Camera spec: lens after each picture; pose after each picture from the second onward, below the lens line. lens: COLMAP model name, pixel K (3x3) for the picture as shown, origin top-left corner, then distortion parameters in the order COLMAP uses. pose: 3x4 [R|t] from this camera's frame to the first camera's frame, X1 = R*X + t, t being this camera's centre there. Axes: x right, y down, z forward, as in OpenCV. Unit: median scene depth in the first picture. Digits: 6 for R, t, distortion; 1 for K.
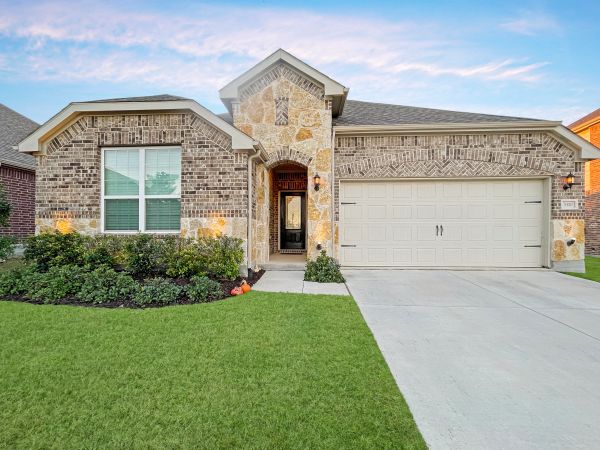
lens RADIAL K [[241.2, 0, 300.0], [0, 241.2, 237.2], [0, 0, 1]] dist [-0.002379, -0.000111]
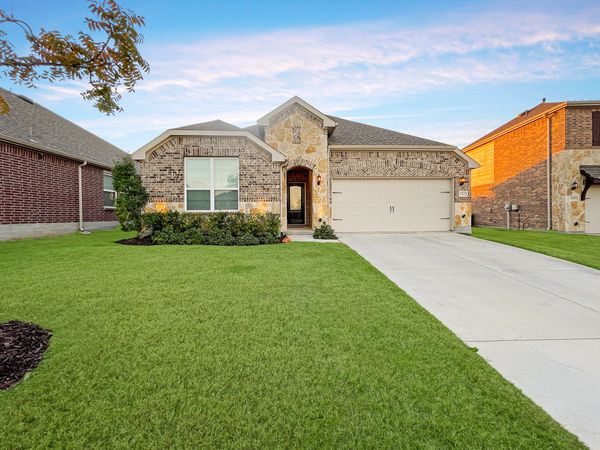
lens RADIAL K [[241.0, 0, 300.0], [0, 241.0, 225.0], [0, 0, 1]] dist [0.001158, 0.000022]
pose [[0.994785, -0.010722, 0.101430, -0.225918], [0.008899, 0.999791, 0.018410, 0.044827], [-0.101606, -0.017411, 0.994672, -0.608697]]
